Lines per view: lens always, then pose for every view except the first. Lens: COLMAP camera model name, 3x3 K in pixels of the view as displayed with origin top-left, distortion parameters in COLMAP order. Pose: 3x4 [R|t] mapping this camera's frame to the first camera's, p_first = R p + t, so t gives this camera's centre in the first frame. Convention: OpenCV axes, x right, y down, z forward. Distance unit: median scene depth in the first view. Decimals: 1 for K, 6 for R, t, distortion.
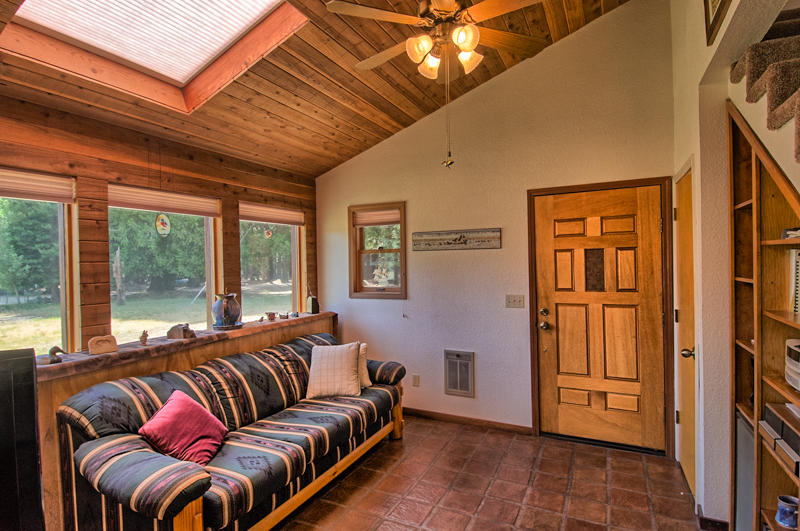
lens RADIAL K [[413.3, 0, 405.7], [0, 413.3, 273.7], [0, 0, 1]] dist [0.029458, -0.037501]
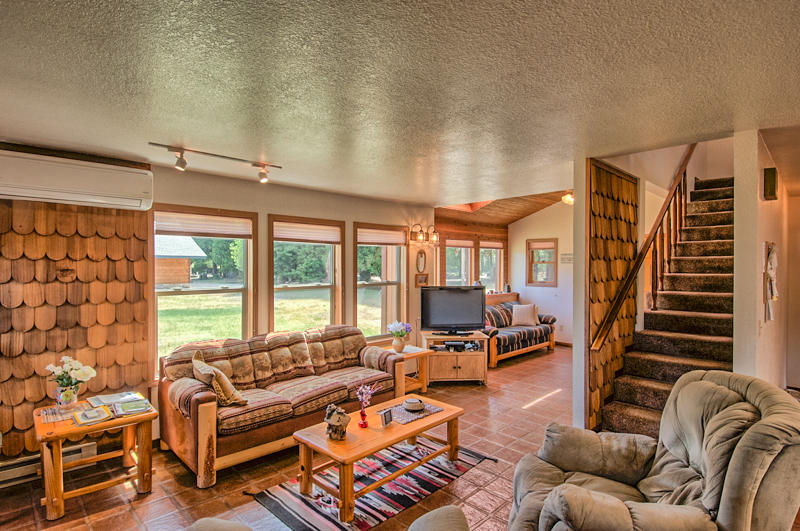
lens RADIAL K [[413.3, 0, 405.7], [0, 413.3, 273.7], [0, 0, 1]] dist [0.029458, -0.037501]
pose [[0.947138, 0.018906, -0.320270, -0.050318], [-0.021000, 0.999775, -0.003087, 0.020572], [0.320139, 0.009650, 0.947321, -1.165330]]
